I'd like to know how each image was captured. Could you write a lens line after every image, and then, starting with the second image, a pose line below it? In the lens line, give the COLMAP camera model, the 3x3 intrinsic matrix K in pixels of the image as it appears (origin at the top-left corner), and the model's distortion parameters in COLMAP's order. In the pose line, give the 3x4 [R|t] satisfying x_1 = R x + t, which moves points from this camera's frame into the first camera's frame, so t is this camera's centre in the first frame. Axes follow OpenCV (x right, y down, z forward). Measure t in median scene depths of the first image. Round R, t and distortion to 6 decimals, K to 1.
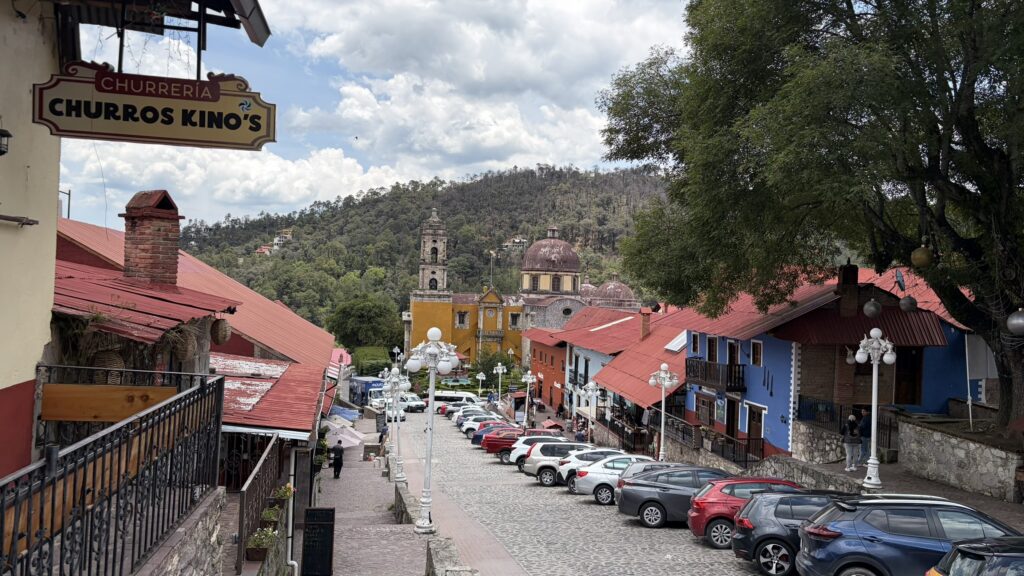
lens RADIAL K [[779.2, 0, 512.0], [0, 779.2, 288.0], [0, 0, 1]] dist [0.058528, -0.001835]
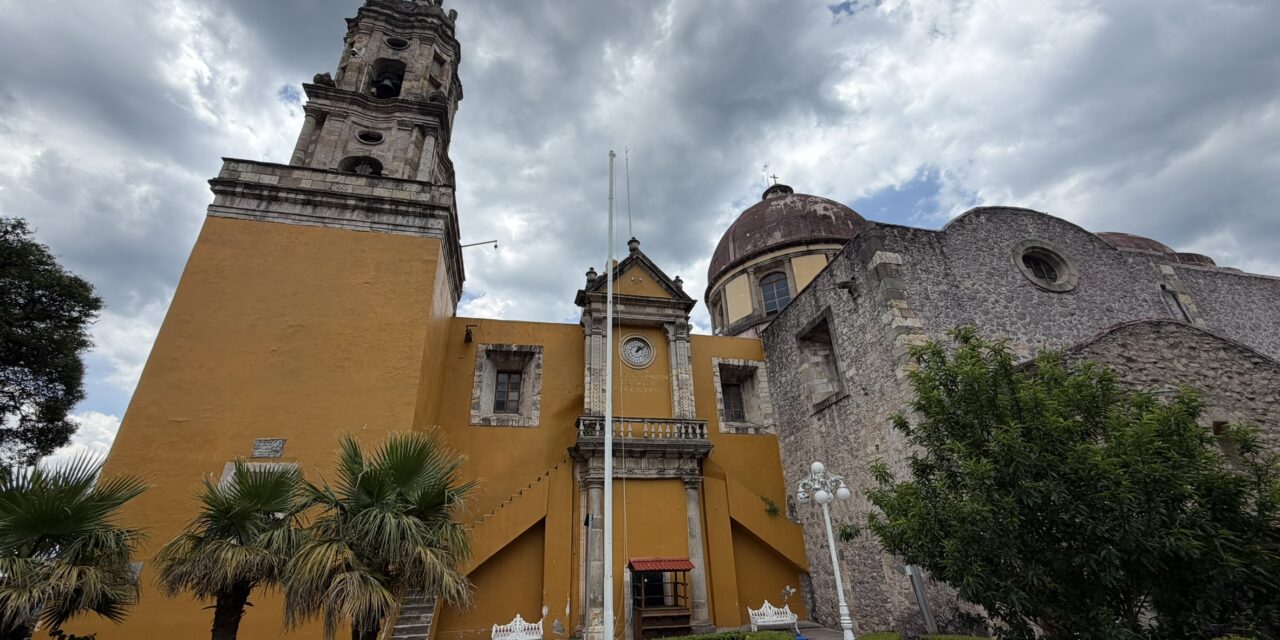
lens RADIAL K [[525.0, 0, 640.0], [0, 525.0, 320.0], [0, 0, 1]] dist [-0.000277, -0.000056]
pose [[0.996040, -0.034449, 0.081964, -0.038002], [0.066643, 0.899504, -0.431800, 0.086582], [-0.058852, 0.435552, 0.898238, 0.831462]]
